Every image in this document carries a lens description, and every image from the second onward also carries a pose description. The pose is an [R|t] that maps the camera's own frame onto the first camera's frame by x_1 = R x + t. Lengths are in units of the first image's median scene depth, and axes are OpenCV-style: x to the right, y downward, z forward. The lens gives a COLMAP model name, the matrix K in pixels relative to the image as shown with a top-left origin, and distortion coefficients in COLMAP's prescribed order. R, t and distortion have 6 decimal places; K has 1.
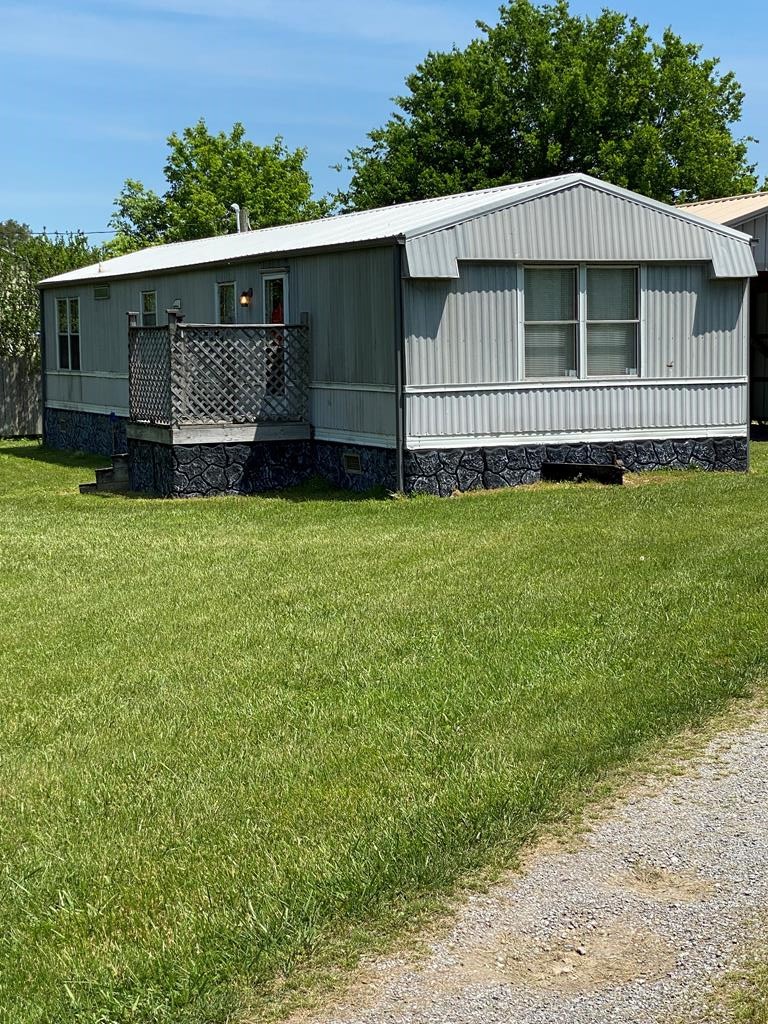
lens RADIAL K [[1835.1, 0, 384.0], [0, 1835.1, 512.0], [0, 0, 1]] dist [-0.002201, -0.111338]
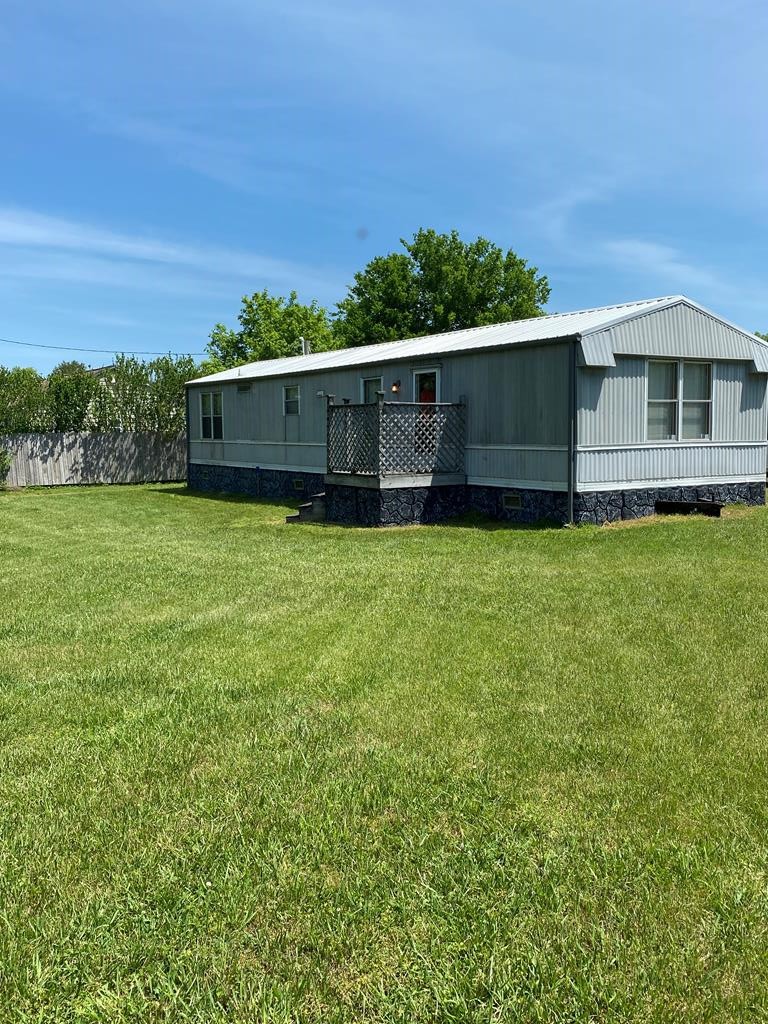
lens RADIAL K [[921.4, 0, 384.0], [0, 921.4, 512.0], [0, 0, 1]] dist [0.202021, -0.776442]
pose [[0.989711, -0.006649, 0.142926, -0.217055], [0.007657, 0.999949, -0.006511, -0.014924], [-0.142875, 0.007538, 0.989712, 0.318104]]
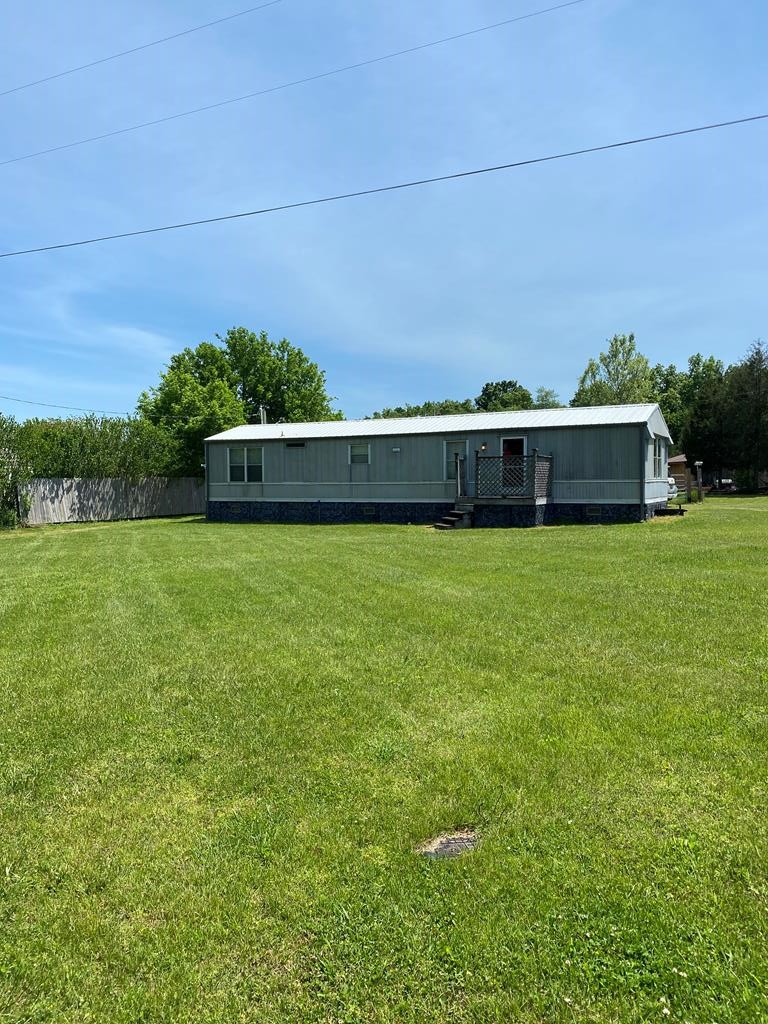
lens RADIAL K [[790.3, 0, 384.0], [0, 790.3, 512.0], [0, 0, 1]] dist [0.050000, -0.040398]
pose [[0.785575, -0.012622, 0.618638, -0.926840], [0.053870, 0.997391, -0.048057, 0.011349], [-0.616417, 0.071079, 0.784205, 0.325770]]
